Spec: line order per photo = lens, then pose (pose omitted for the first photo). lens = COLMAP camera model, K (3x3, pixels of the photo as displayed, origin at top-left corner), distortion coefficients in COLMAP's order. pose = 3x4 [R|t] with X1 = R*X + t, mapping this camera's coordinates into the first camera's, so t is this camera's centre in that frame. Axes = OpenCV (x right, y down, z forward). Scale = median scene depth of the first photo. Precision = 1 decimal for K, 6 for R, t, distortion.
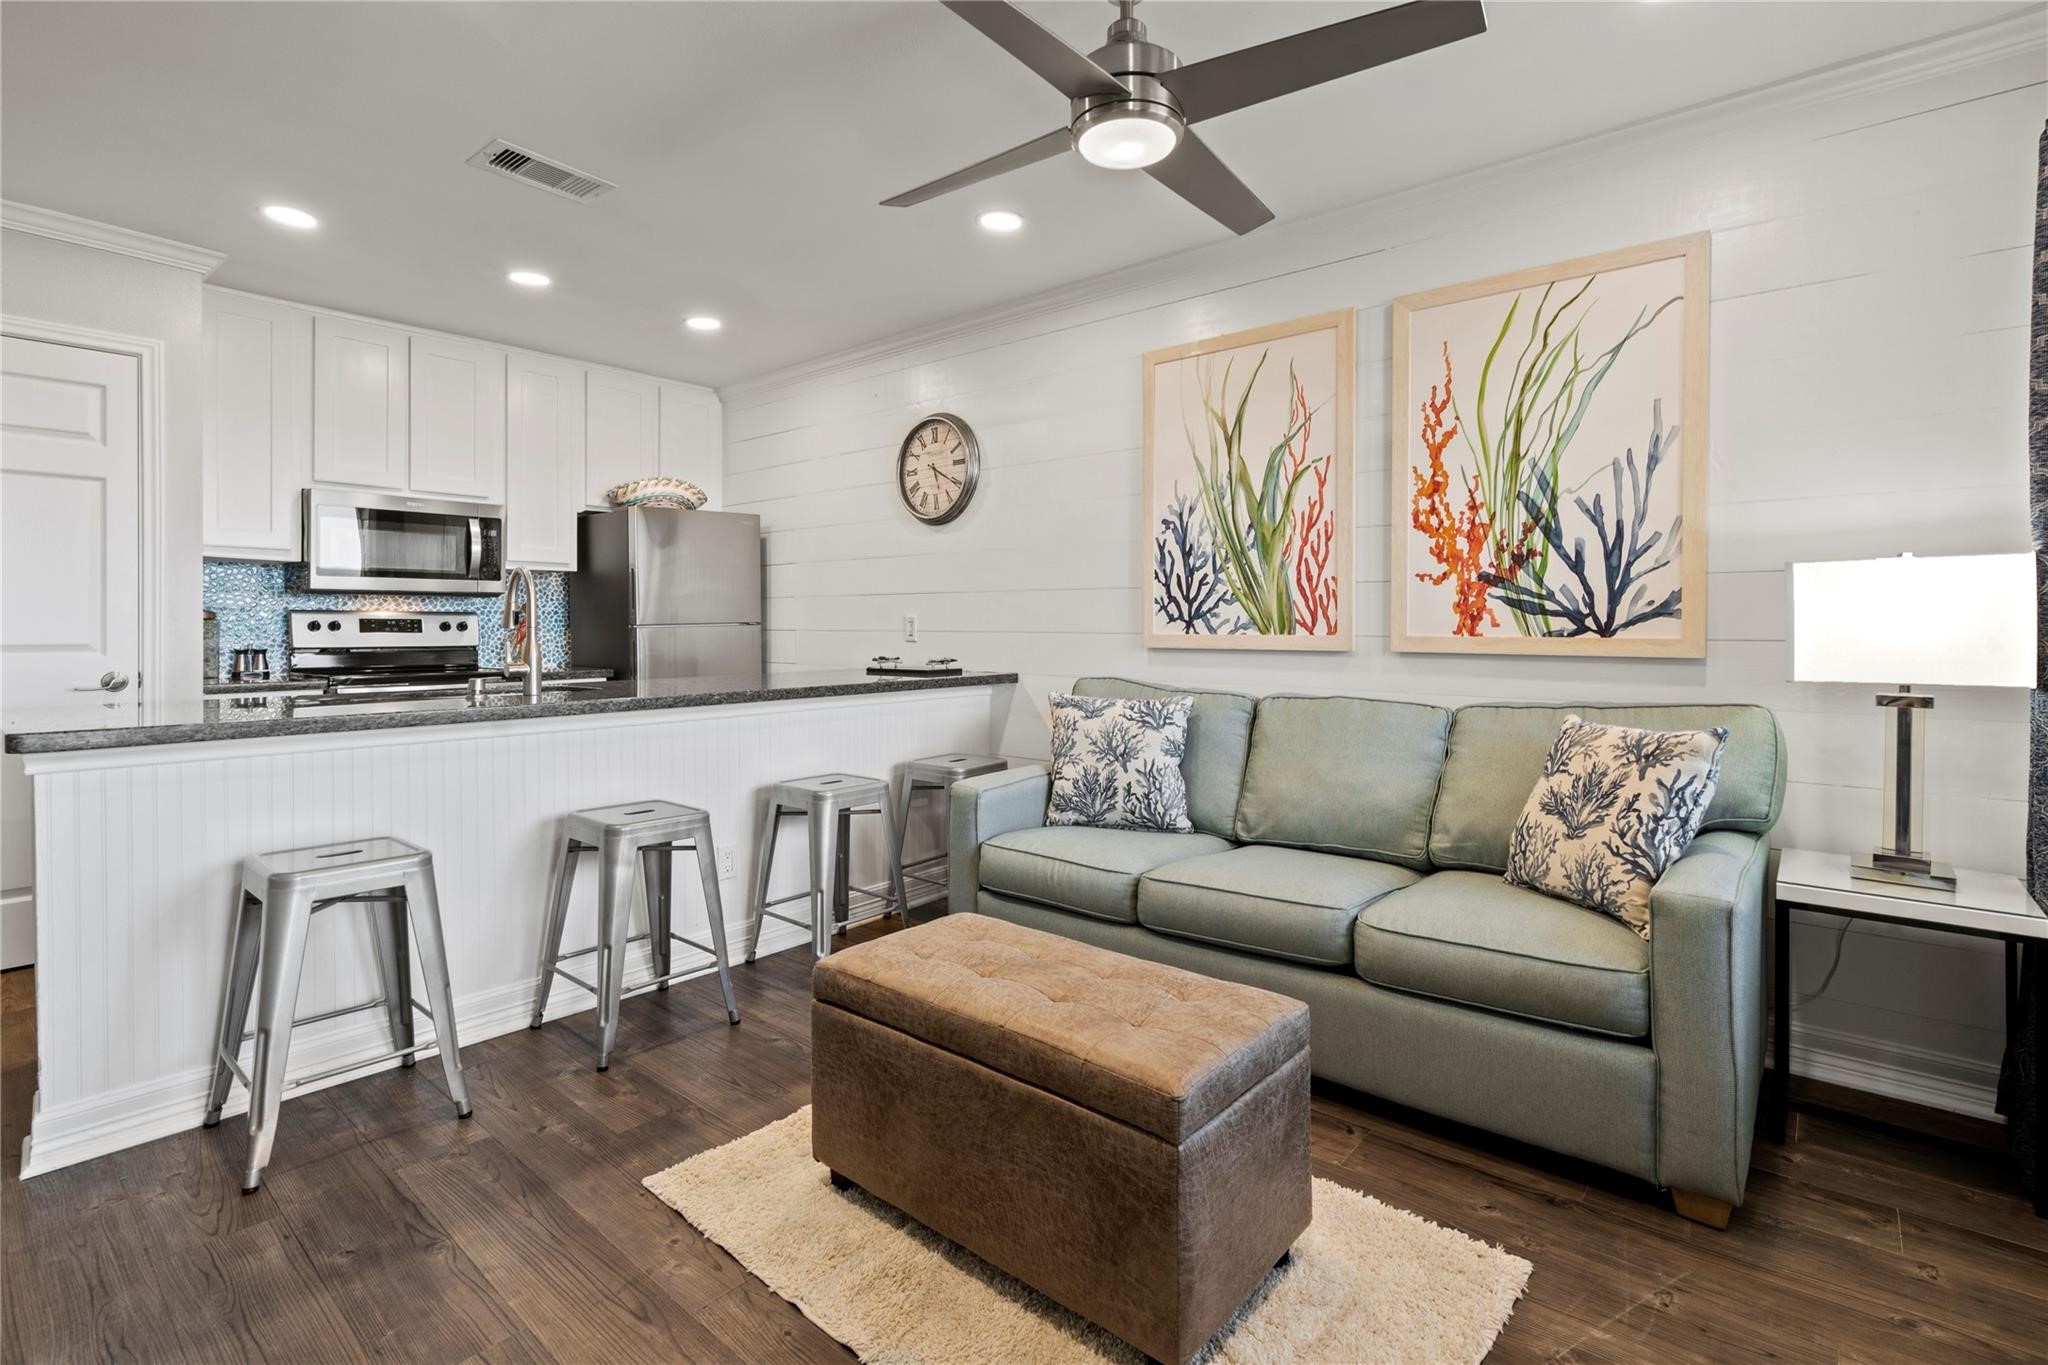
lens RADIAL K [[949.6, 0, 1012.3], [0, 949.6, 628.9], [0, 0, 1]] dist [-0.002432, -0.000100]
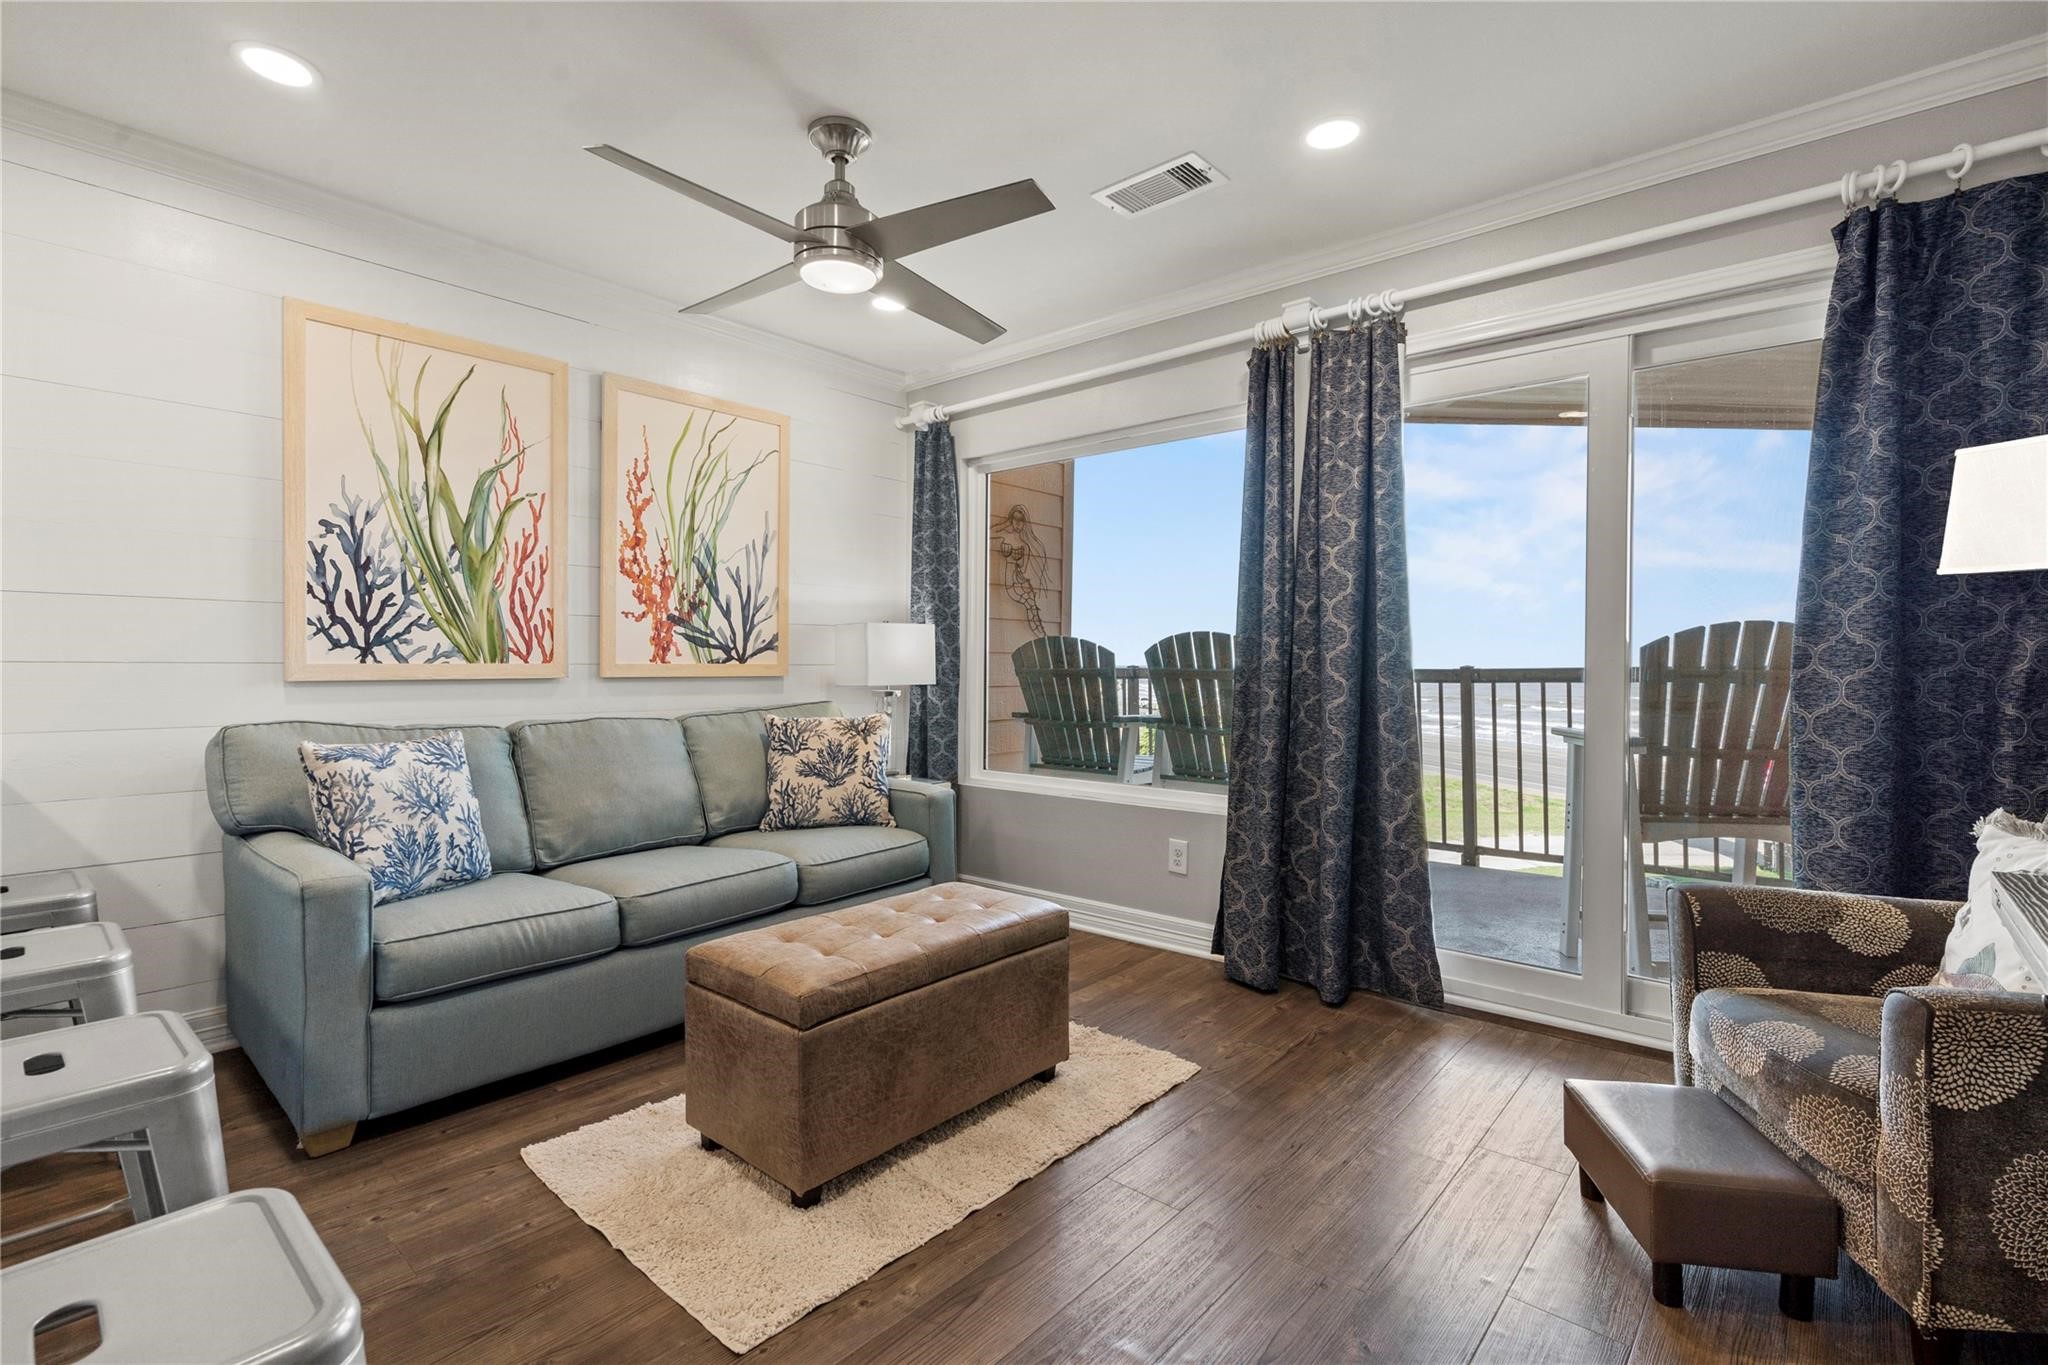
lens RADIAL K [[938.4, 0, 1022.3], [0, 938.4, 665.9], [0, 0, 1]] dist [-0.001351, 0.000029]
pose [[0.012170, -0.006161, 0.999907, -0.713136], [0.000023, 0.999981, 0.006161, 0.002903], [-0.999926, -0.000052, 0.012170, 0.461428]]
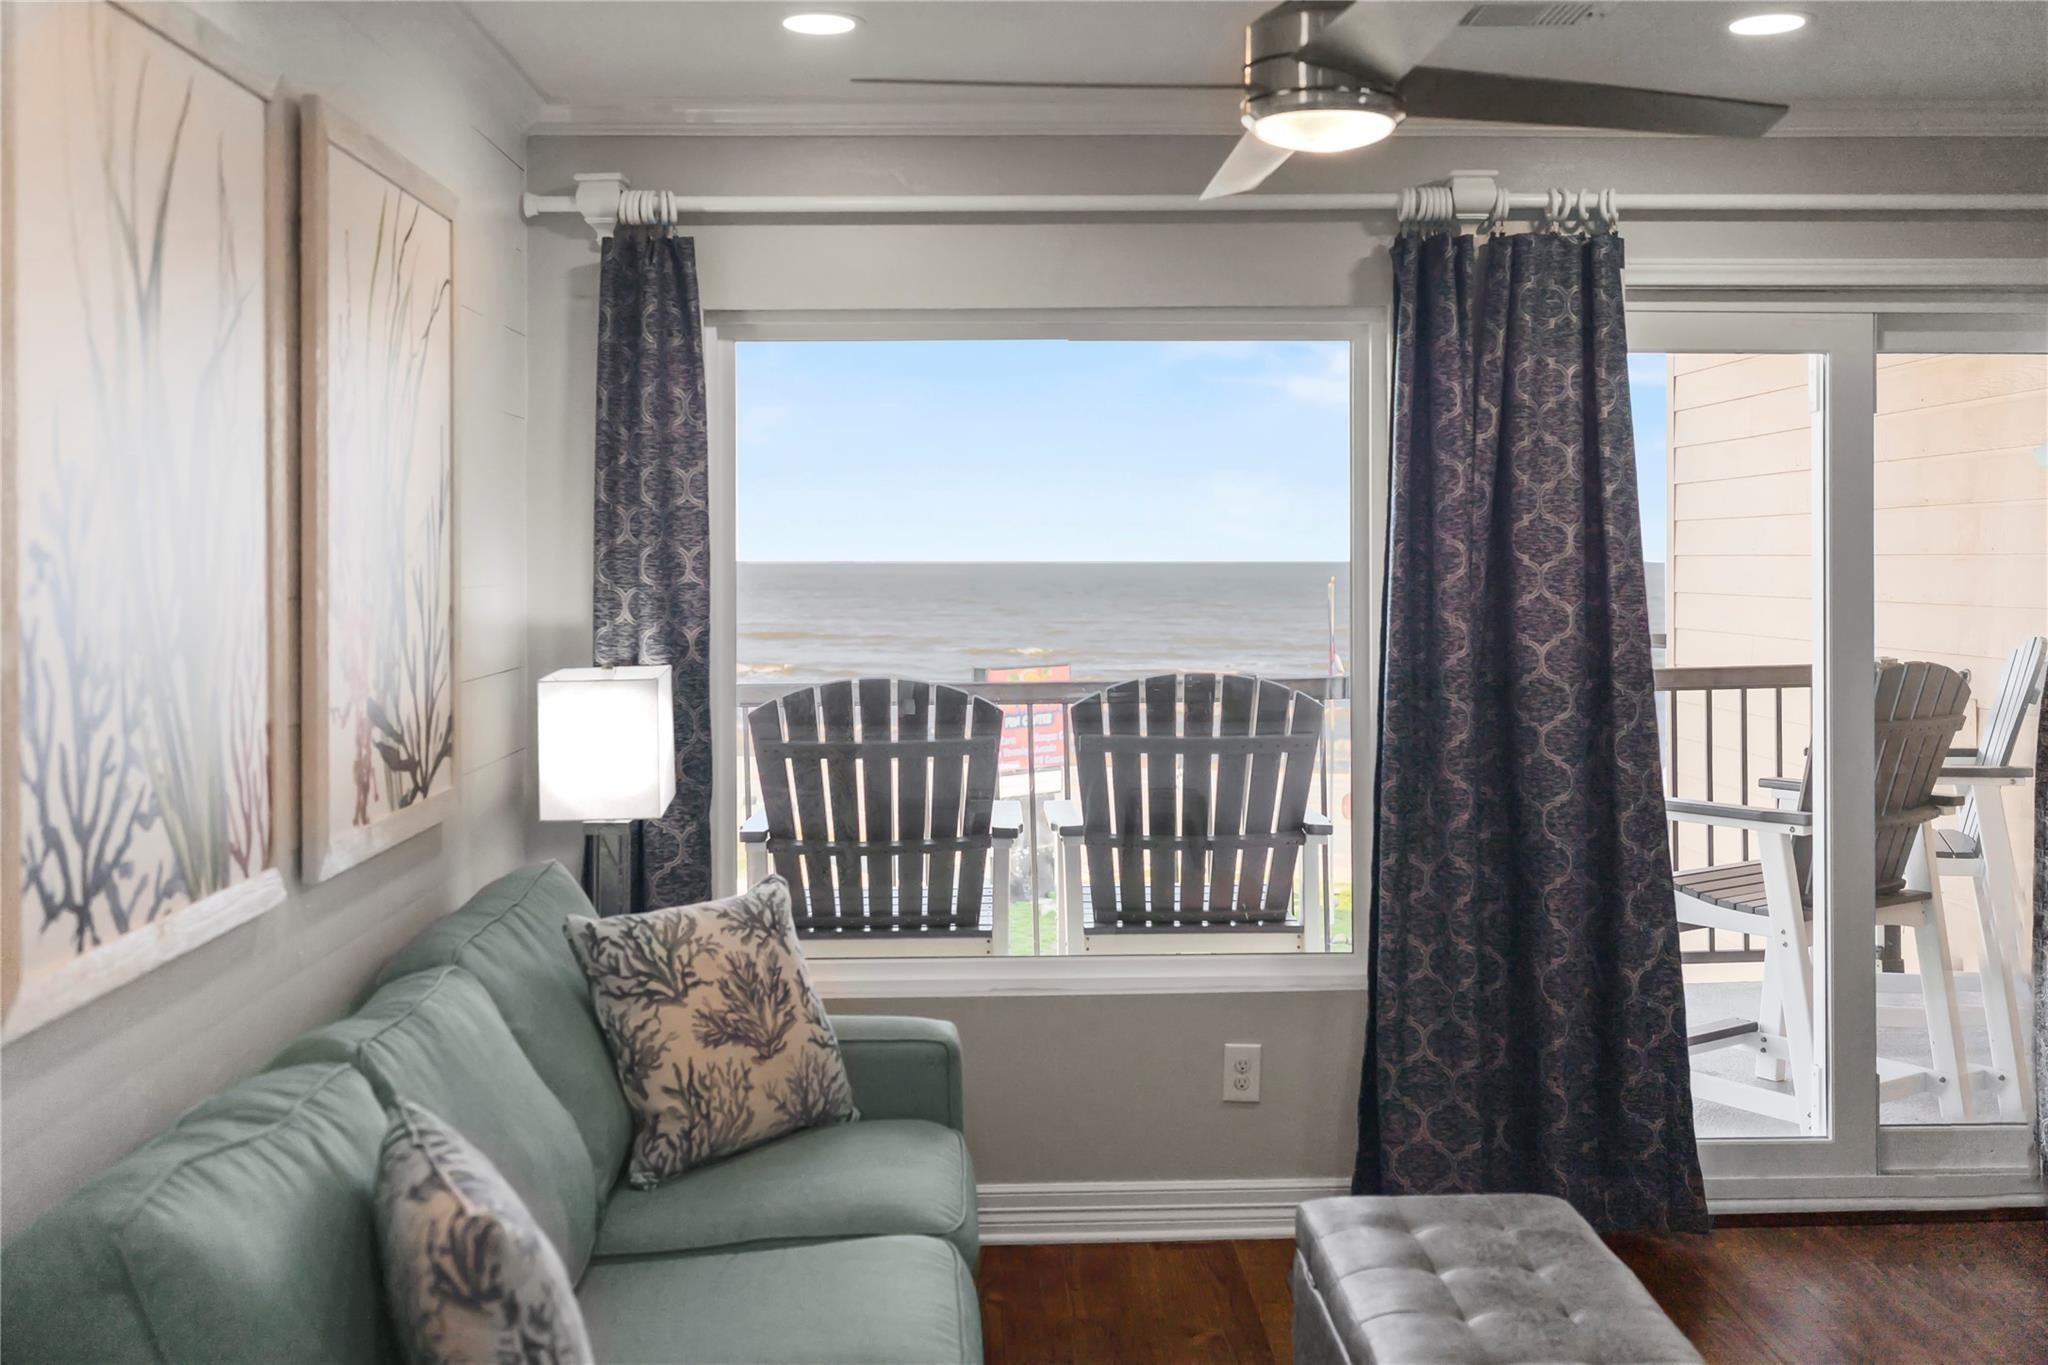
lens RADIAL K [[1987.9, 0, 1016.7], [0, 1987.9, 559.3], [0, 0, 1]] dist [-0.000459, 0.010776]
pose [[-0.665757, -0.003869, 0.746158, -0.505307], [0.003753, 0.999957, 0.008534, -0.131941], [-0.746159, 0.008482, -0.665714, 1.336287]]
